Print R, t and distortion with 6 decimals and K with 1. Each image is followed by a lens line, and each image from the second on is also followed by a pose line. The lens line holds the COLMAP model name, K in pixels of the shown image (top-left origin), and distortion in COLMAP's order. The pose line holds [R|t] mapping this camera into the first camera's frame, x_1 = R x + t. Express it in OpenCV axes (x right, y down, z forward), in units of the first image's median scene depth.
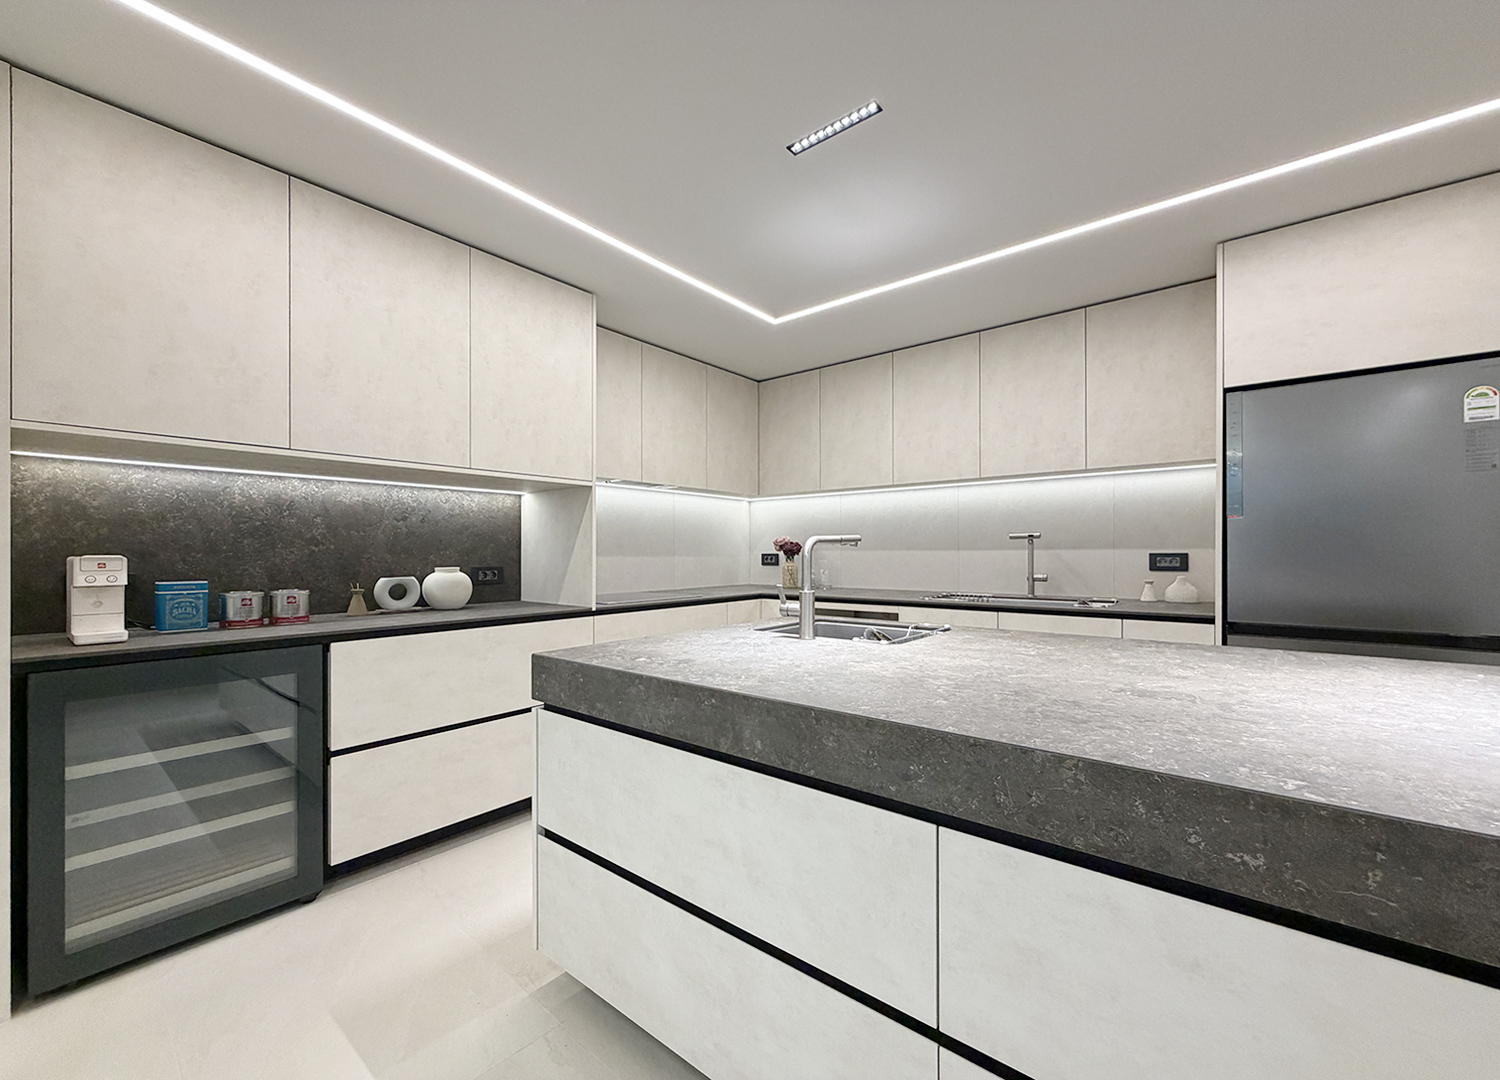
lens RADIAL K [[590.6, 0, 815.8], [0, 590.6, 564.3], [0, 0, 1]] dist [0.002624, -0.000078]
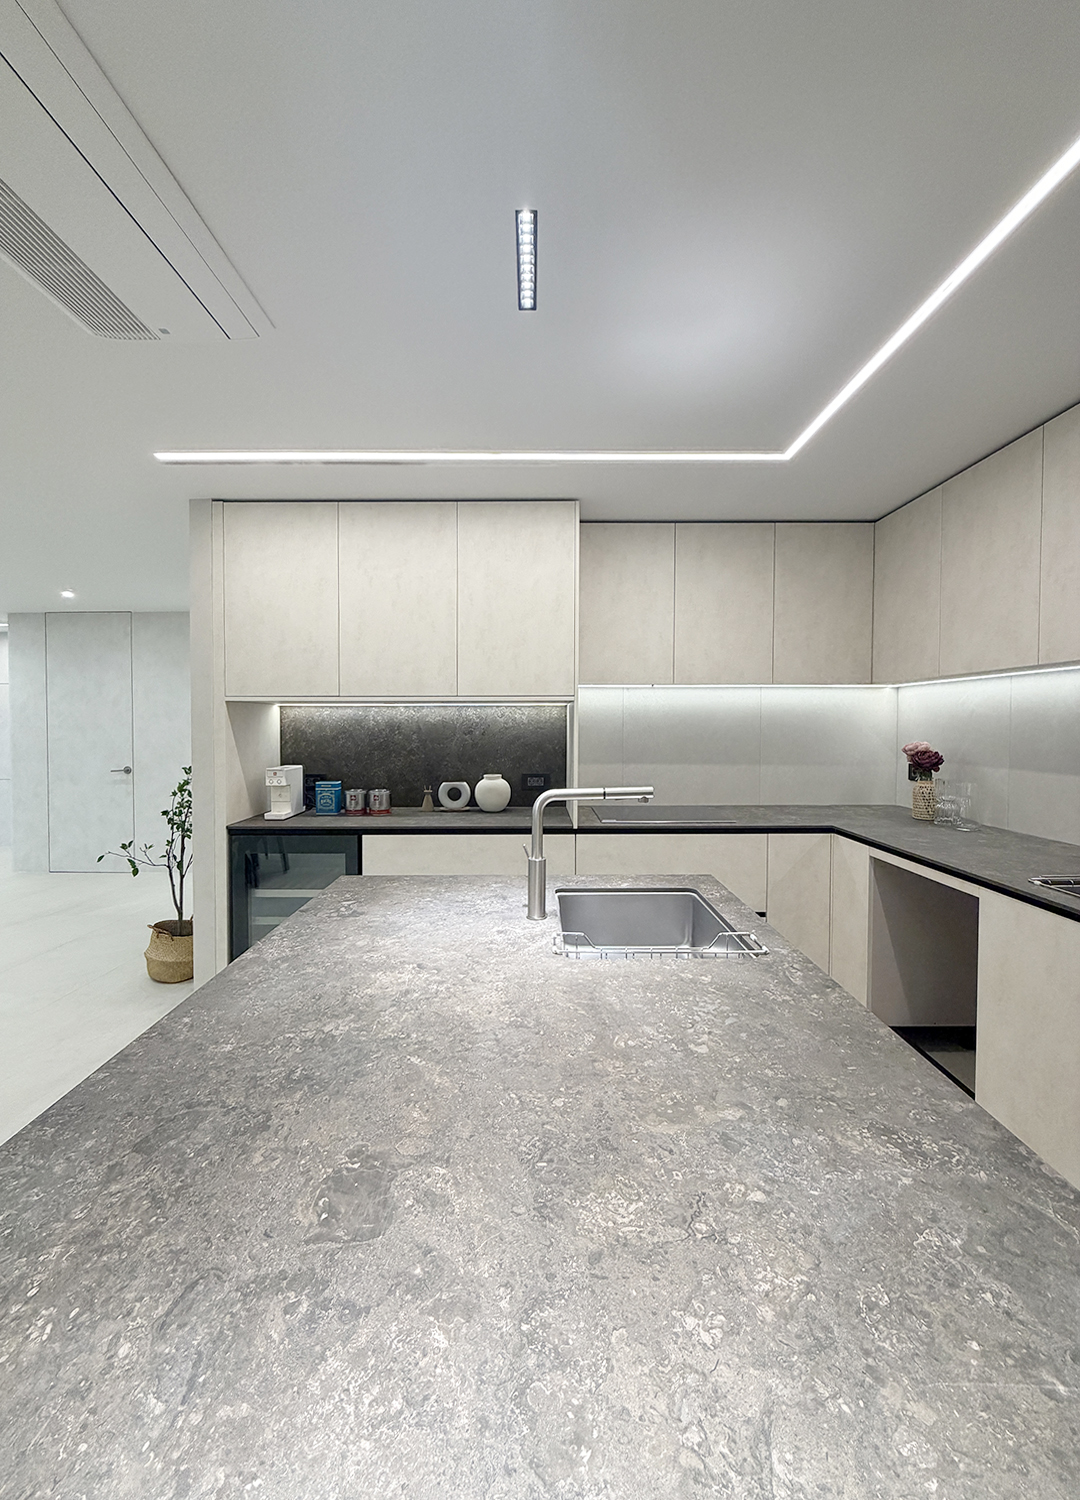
lens RADIAL K [[667.2, 0, 544.1], [0, 667.2, 747.8], [0, 0, 1]] dist [0.000009, -0.000077]
pose [[0.575295, 0.035709, -0.817166, 0.572798], [-0.014614, 0.999336, 0.033381, -0.106535], [0.817816, -0.007262, 0.575434, 0.387914]]
